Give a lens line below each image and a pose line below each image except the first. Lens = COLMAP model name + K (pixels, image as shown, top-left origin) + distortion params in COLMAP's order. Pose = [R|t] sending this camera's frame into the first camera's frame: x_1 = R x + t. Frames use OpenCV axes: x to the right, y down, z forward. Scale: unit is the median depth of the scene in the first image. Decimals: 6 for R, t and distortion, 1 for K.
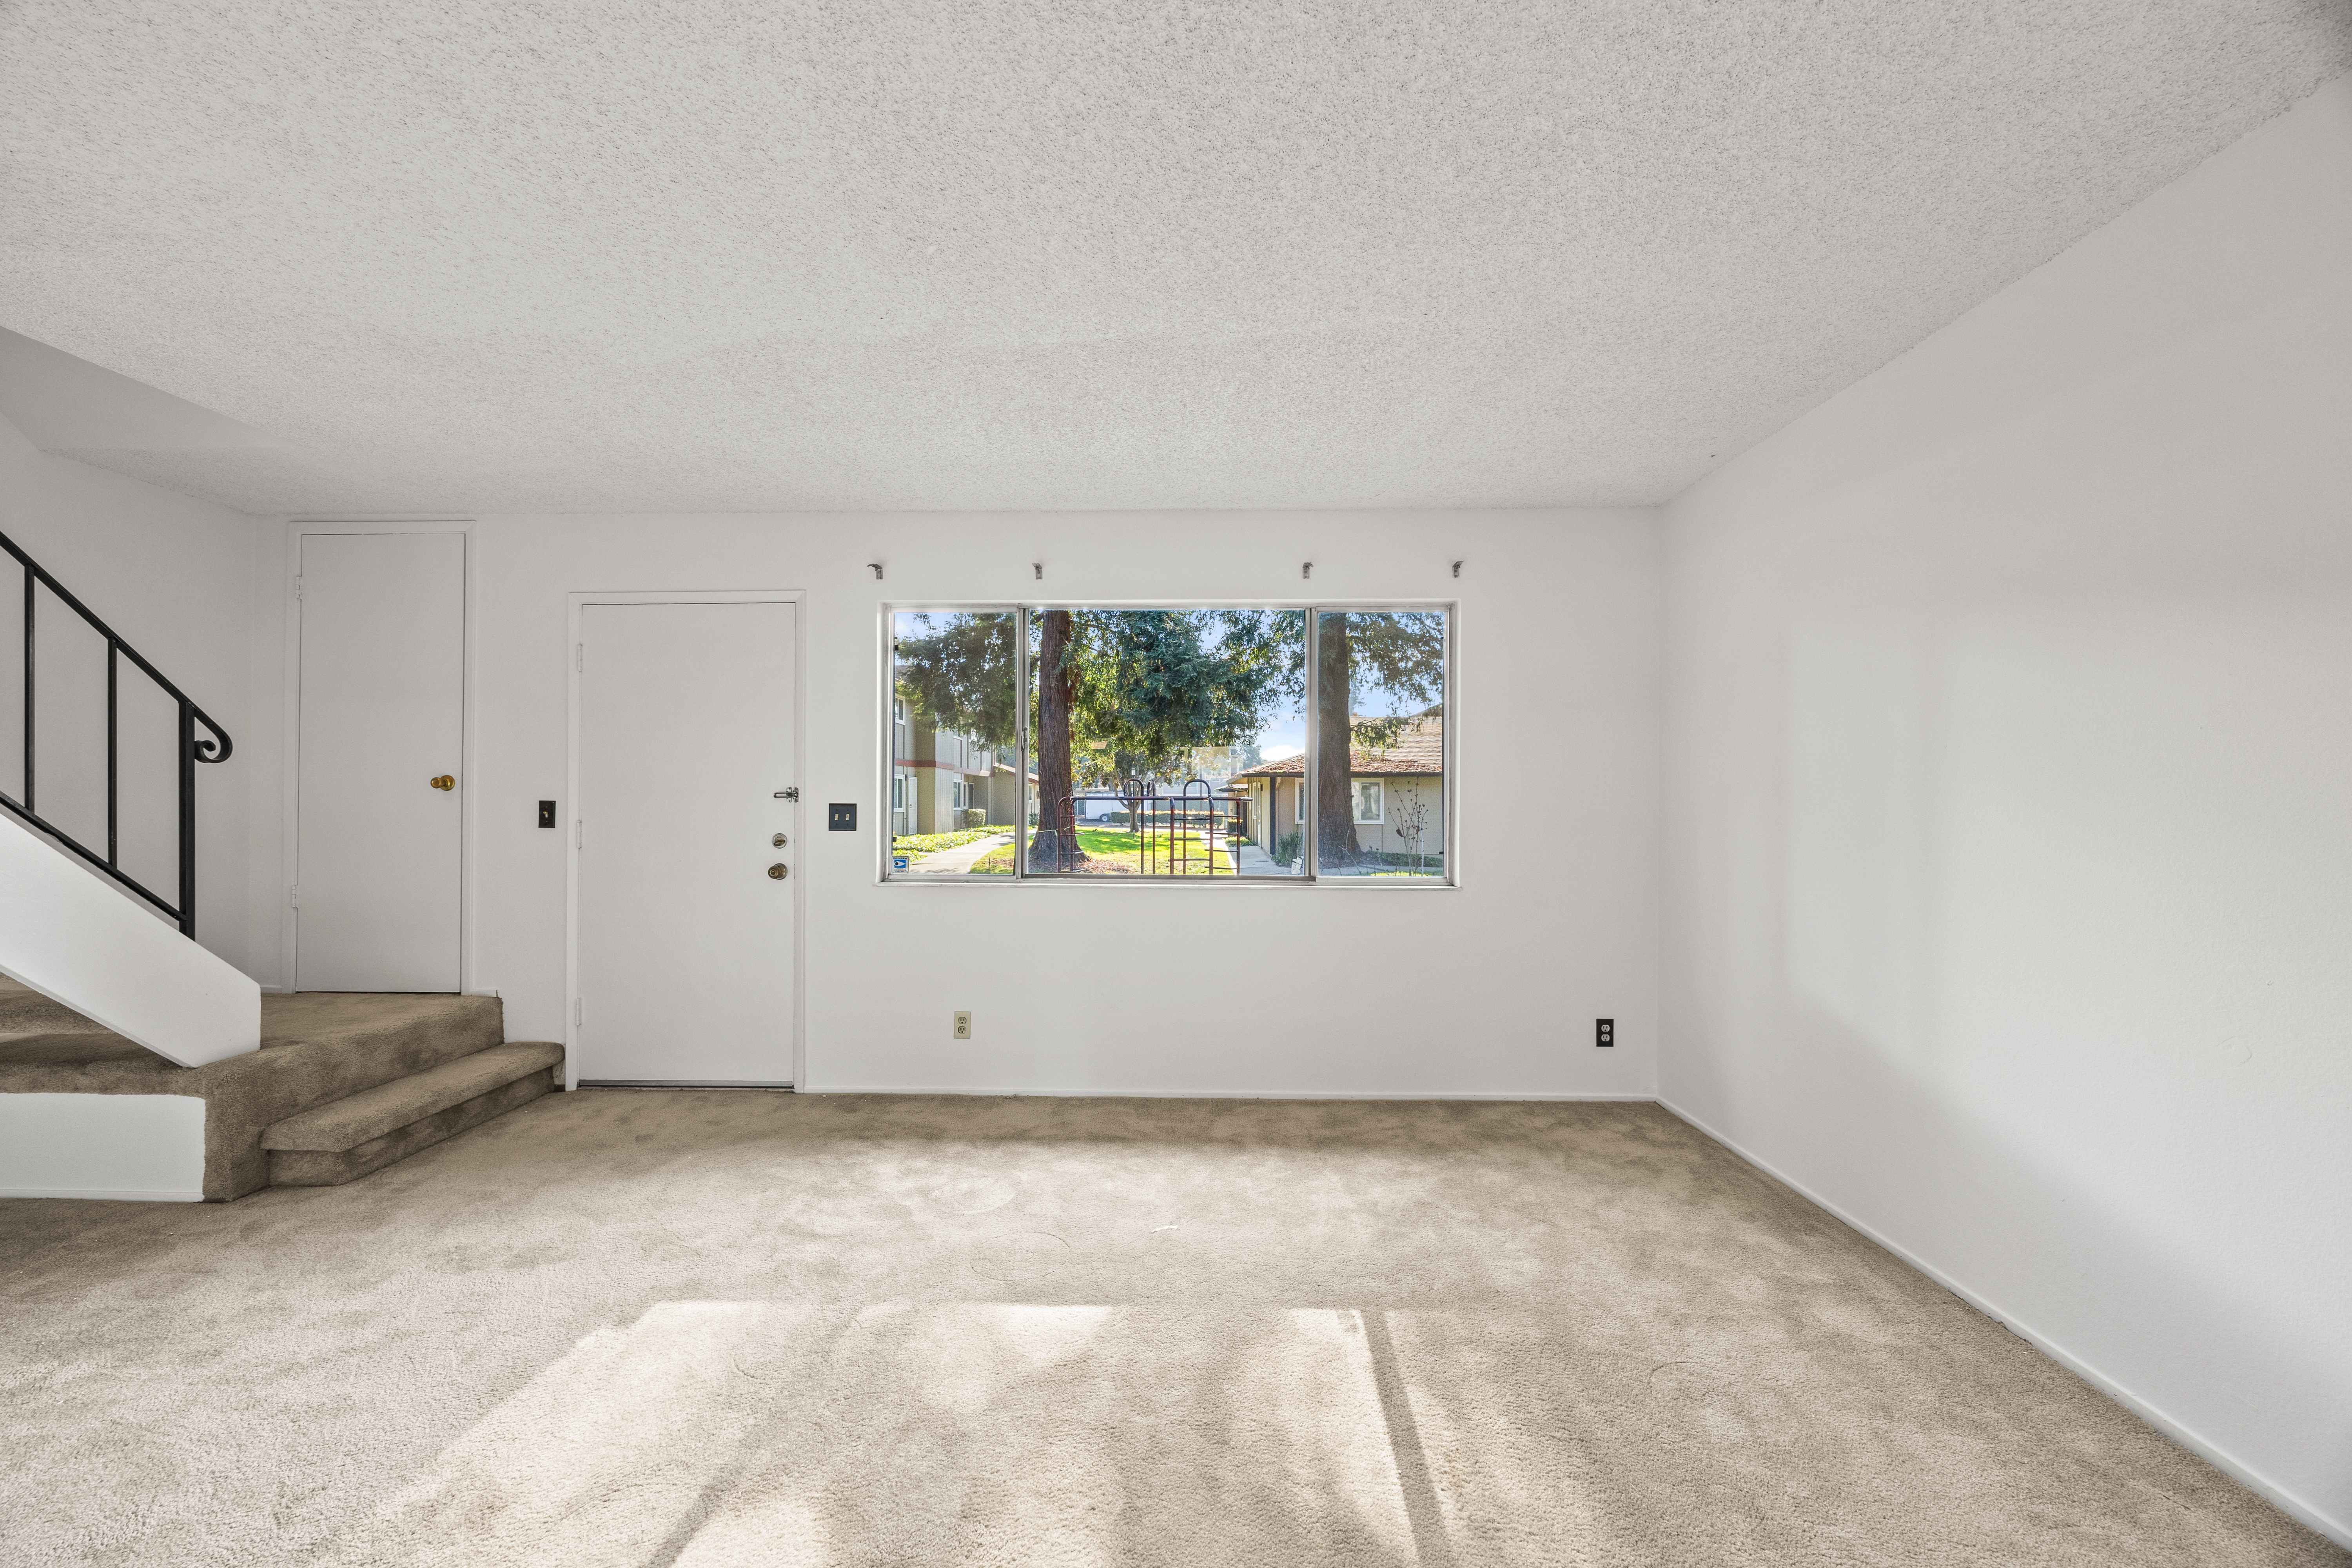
lens RADIAL K [[896.3, 0, 1173.1], [0, 896.3, 804.6], [0, 0, 1]] dist [-0.000448, 0.000498]
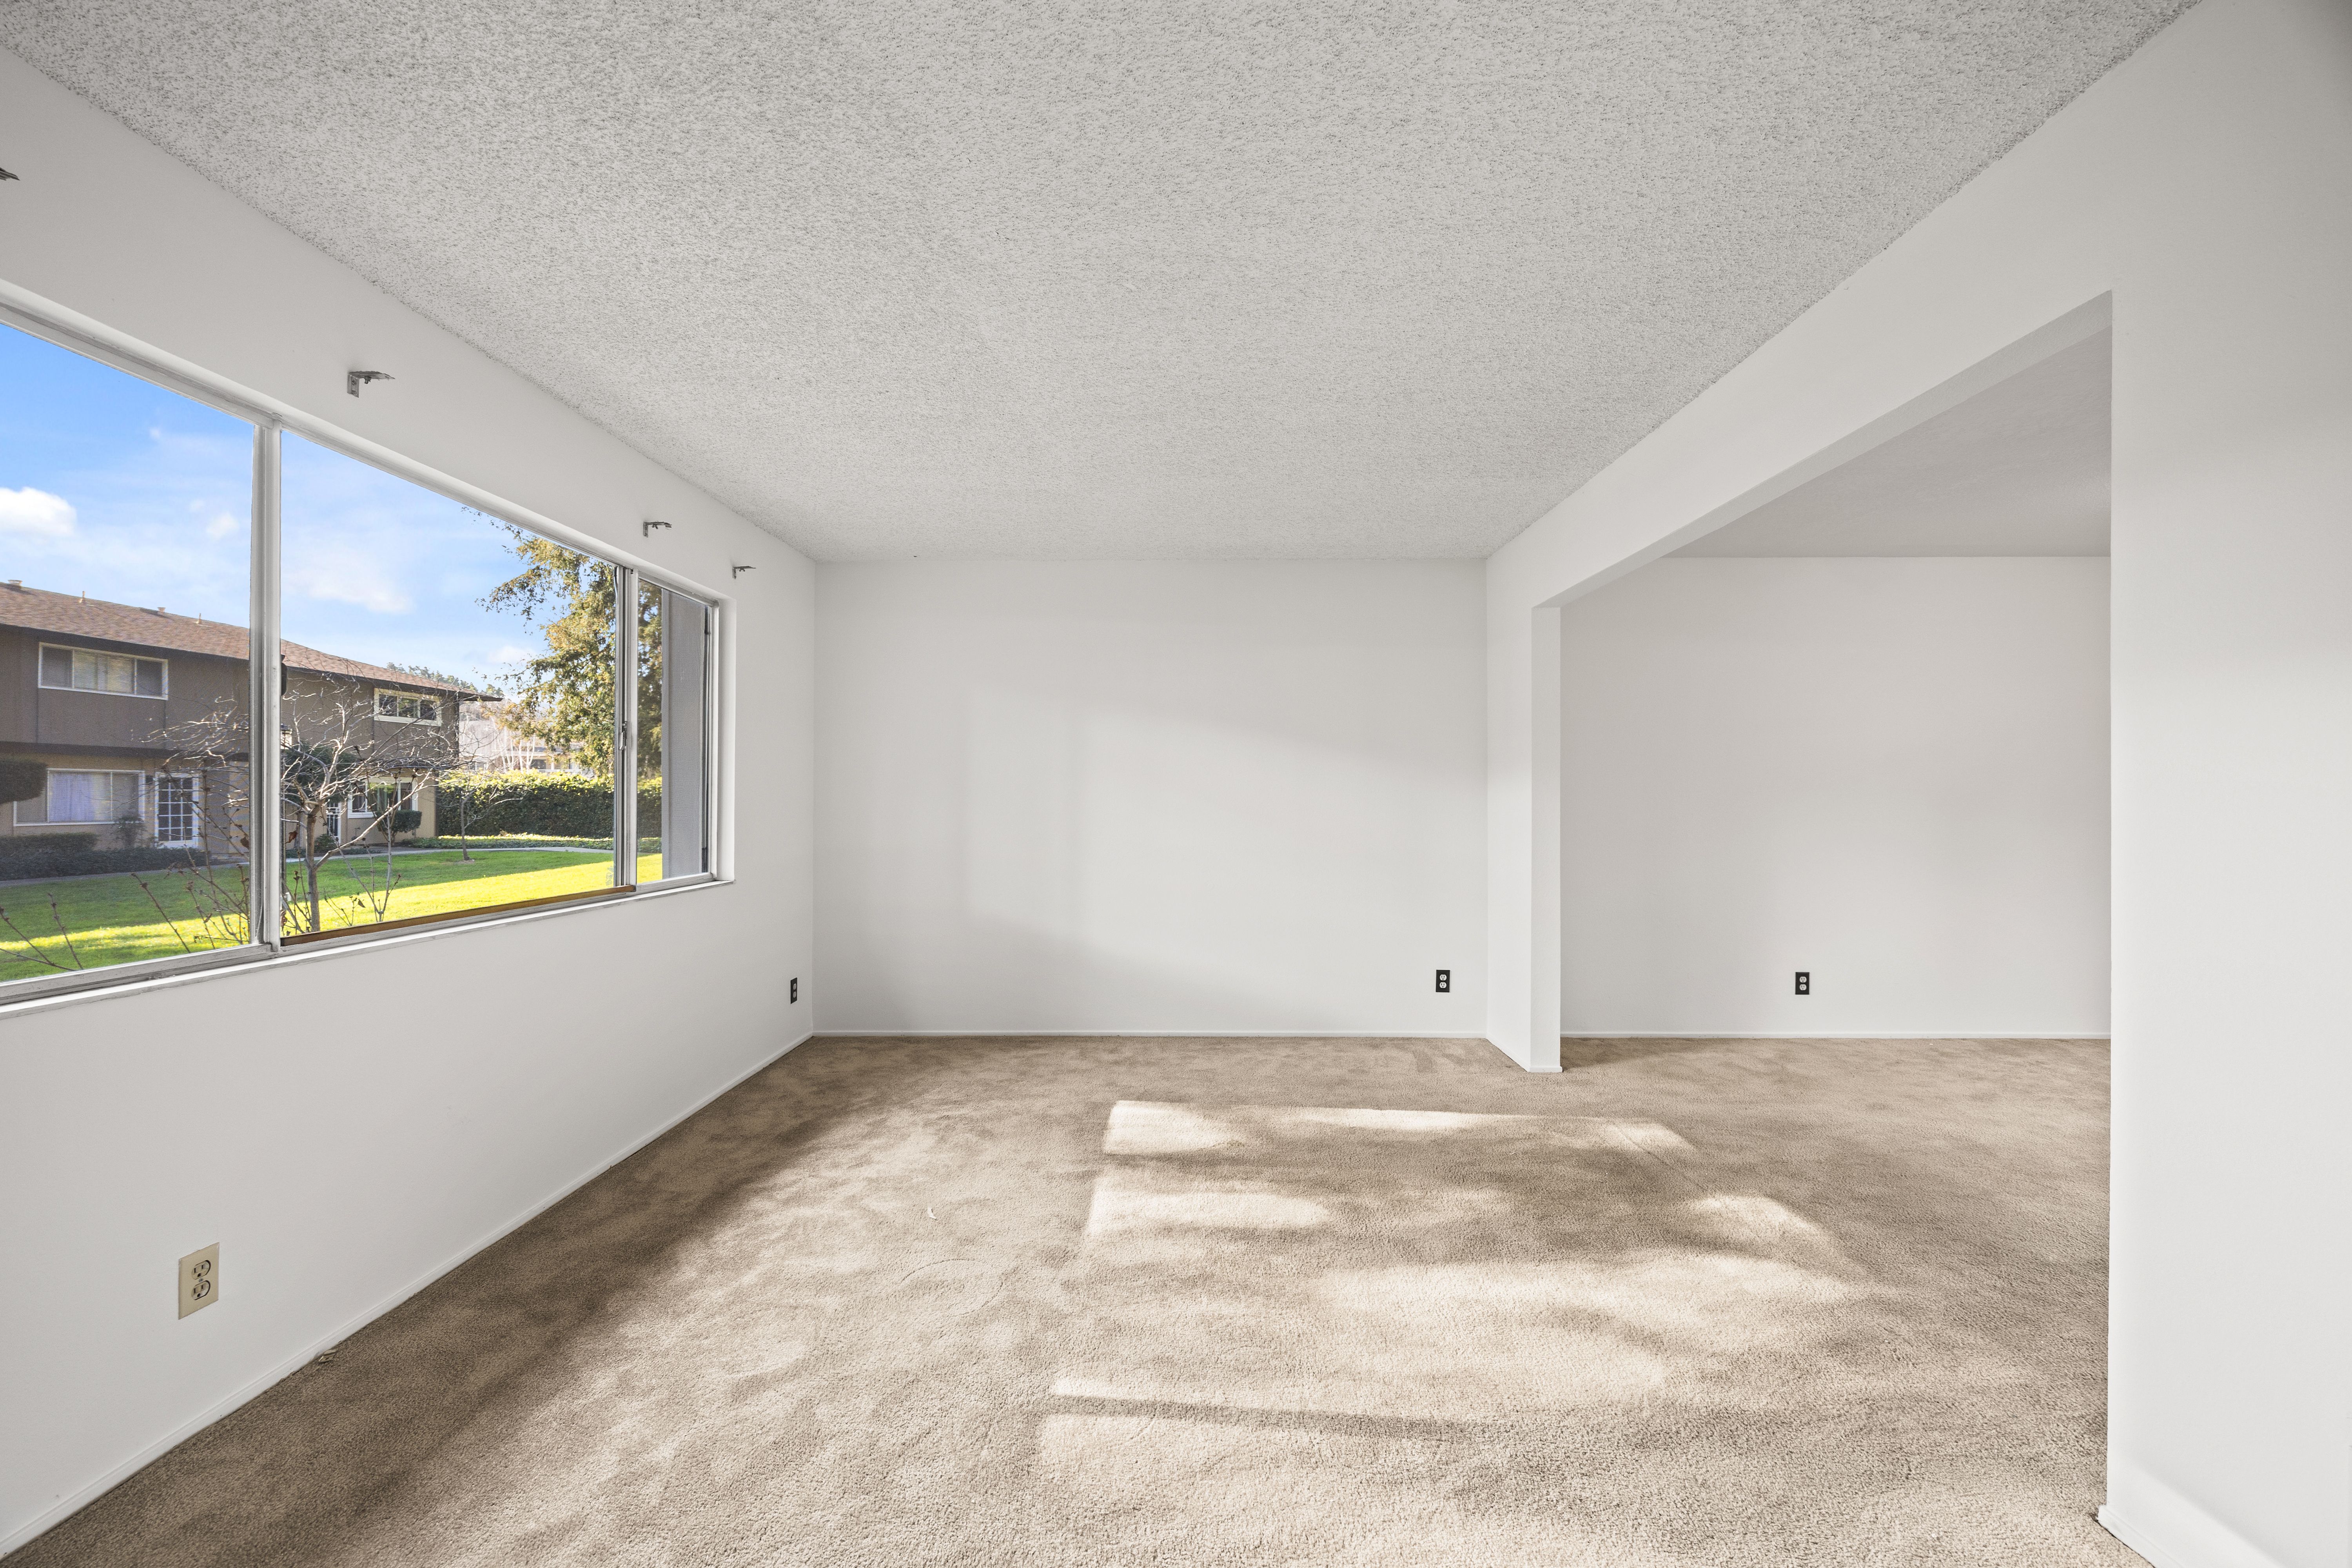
lens RADIAL K [[896.3, 0, 1173.1], [0, 896.3, 804.6], [0, 0, 1]] dist [-0.000448, 0.000498]
pose [[-0.019771, -0.009649, 0.999758, -0.771678], [0.004689, 0.999942, 0.009744, -0.003459], [-0.999794, 0.004880, -0.019724, 0.555409]]
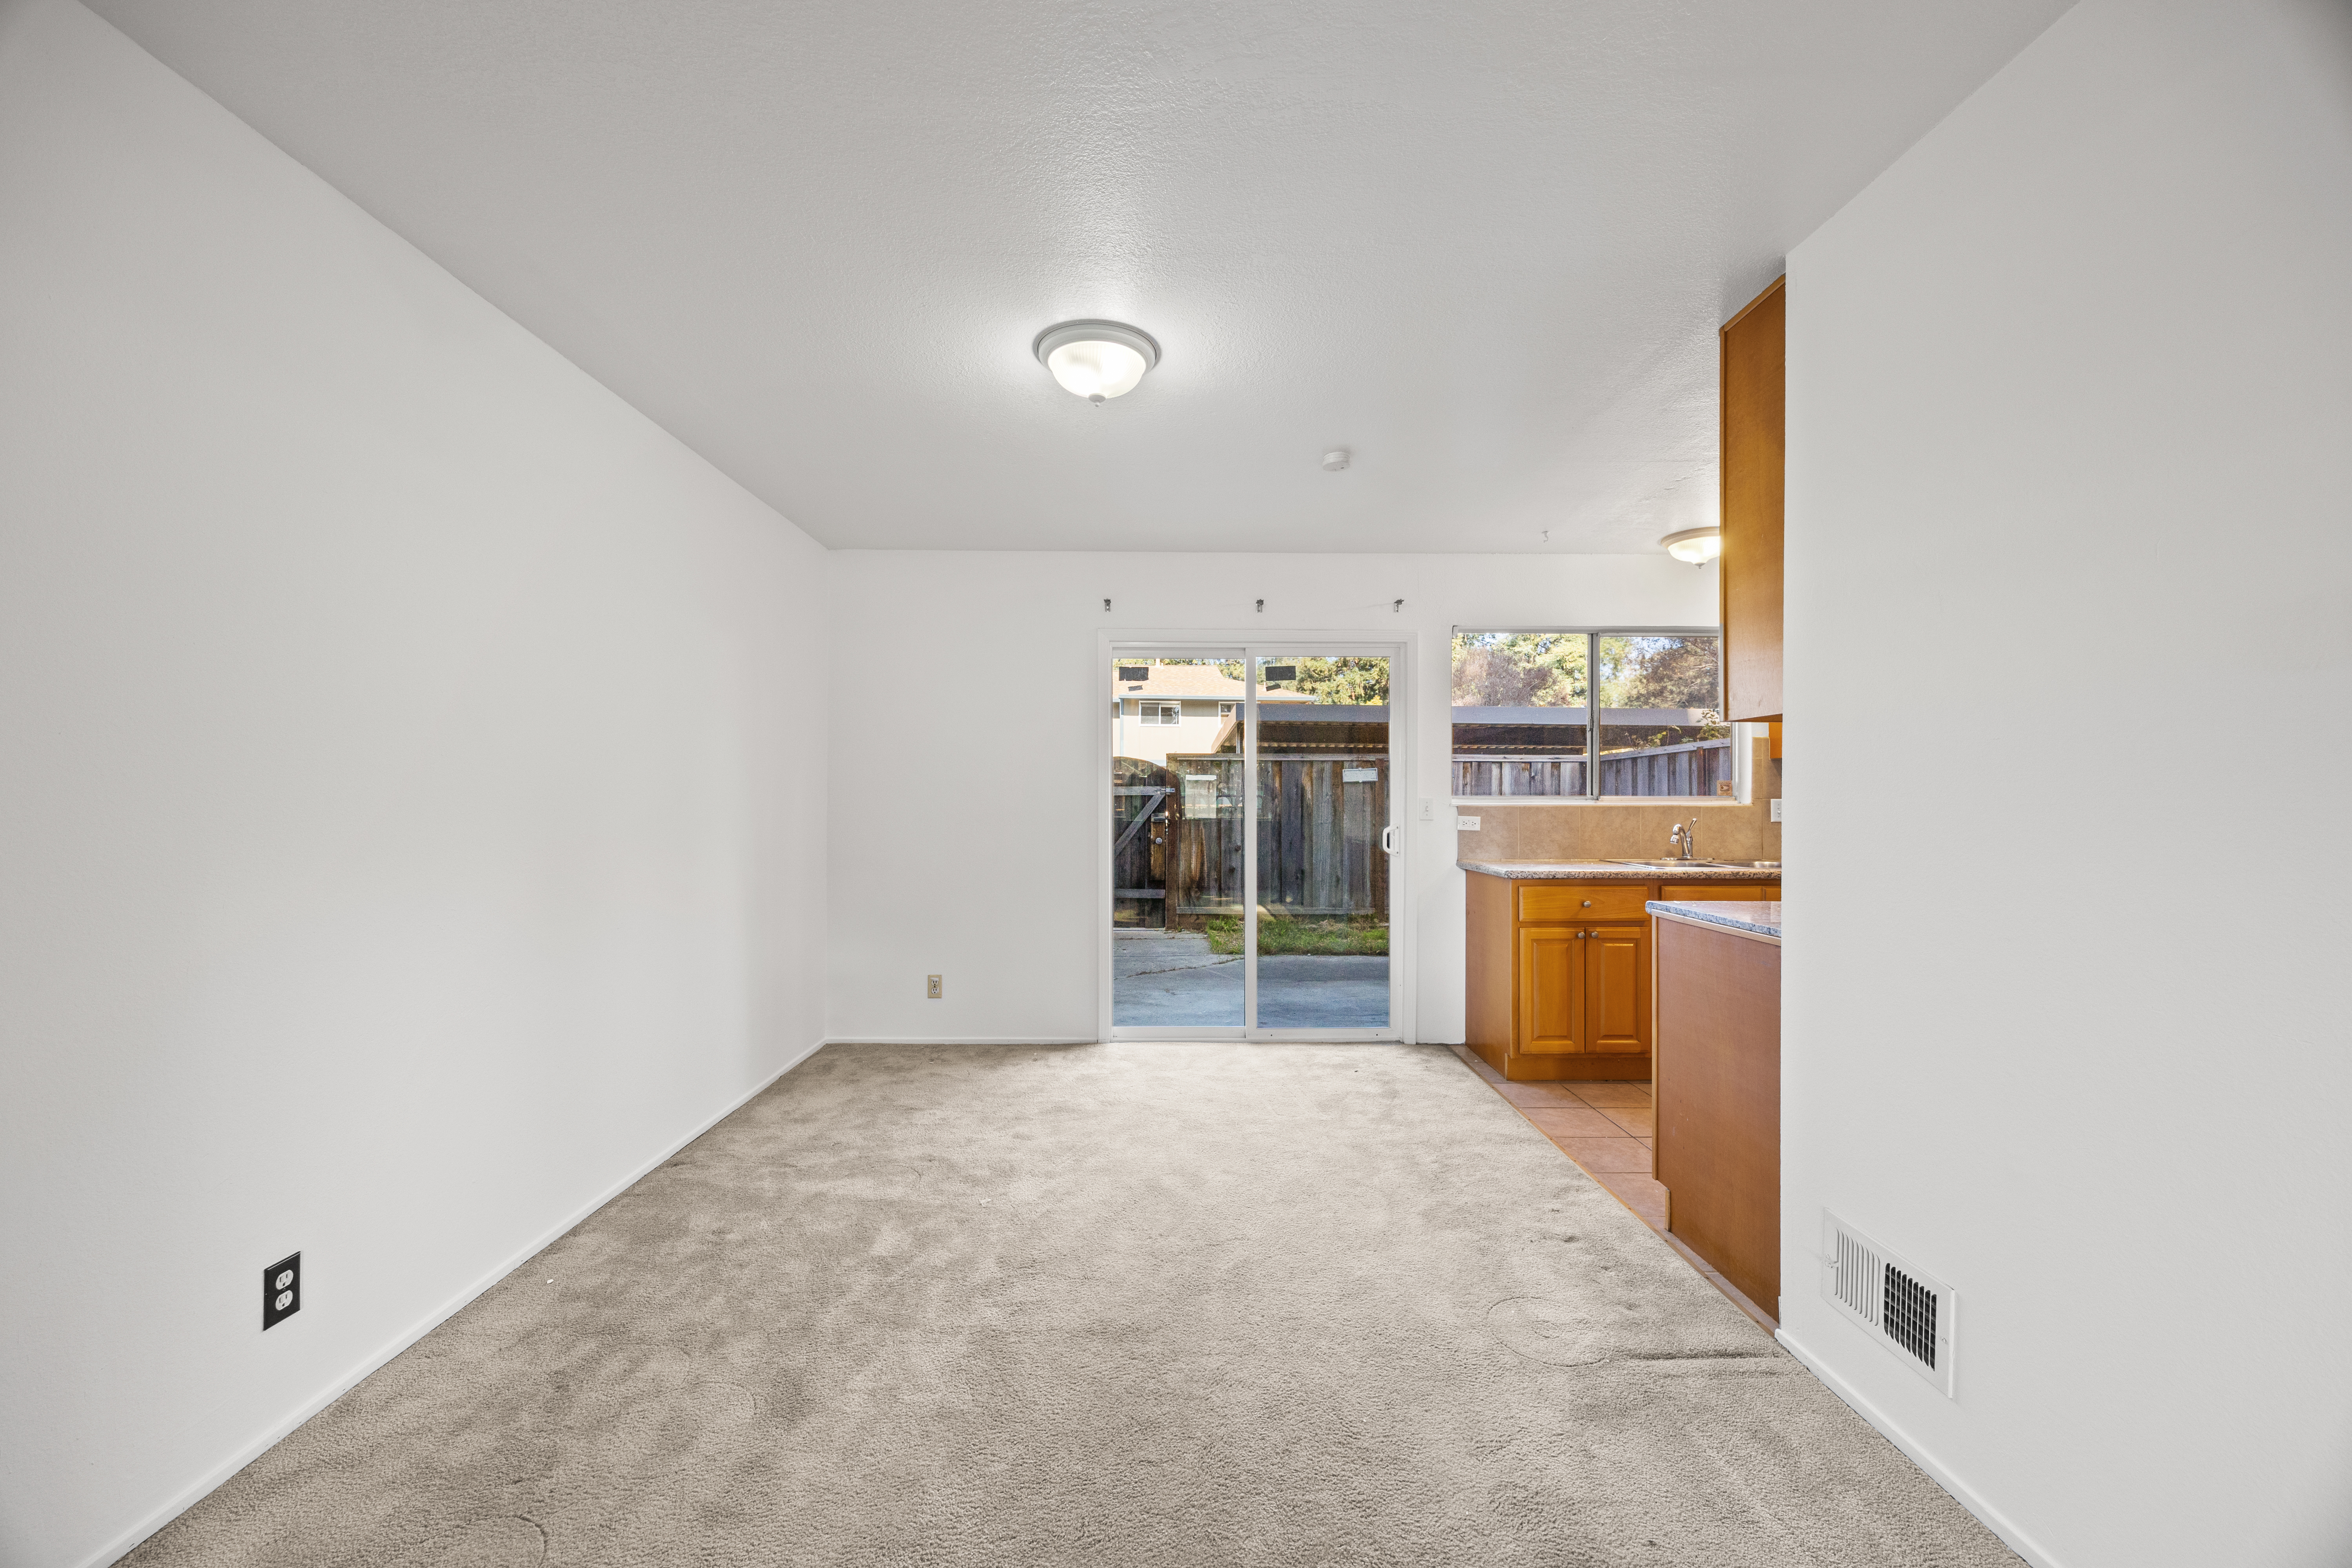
lens RADIAL K [[895.6, 0, 1176.9], [0, 895.6, 790.6], [0, 0, 1]] dist [-0.002375, 0.000166]
pose [[-0.999268, -0.005024, -0.037918, 0.069136], [-0.004932, 0.999985, -0.002529, -0.001023], [0.037930, -0.002340, -0.999278, 0.108801]]
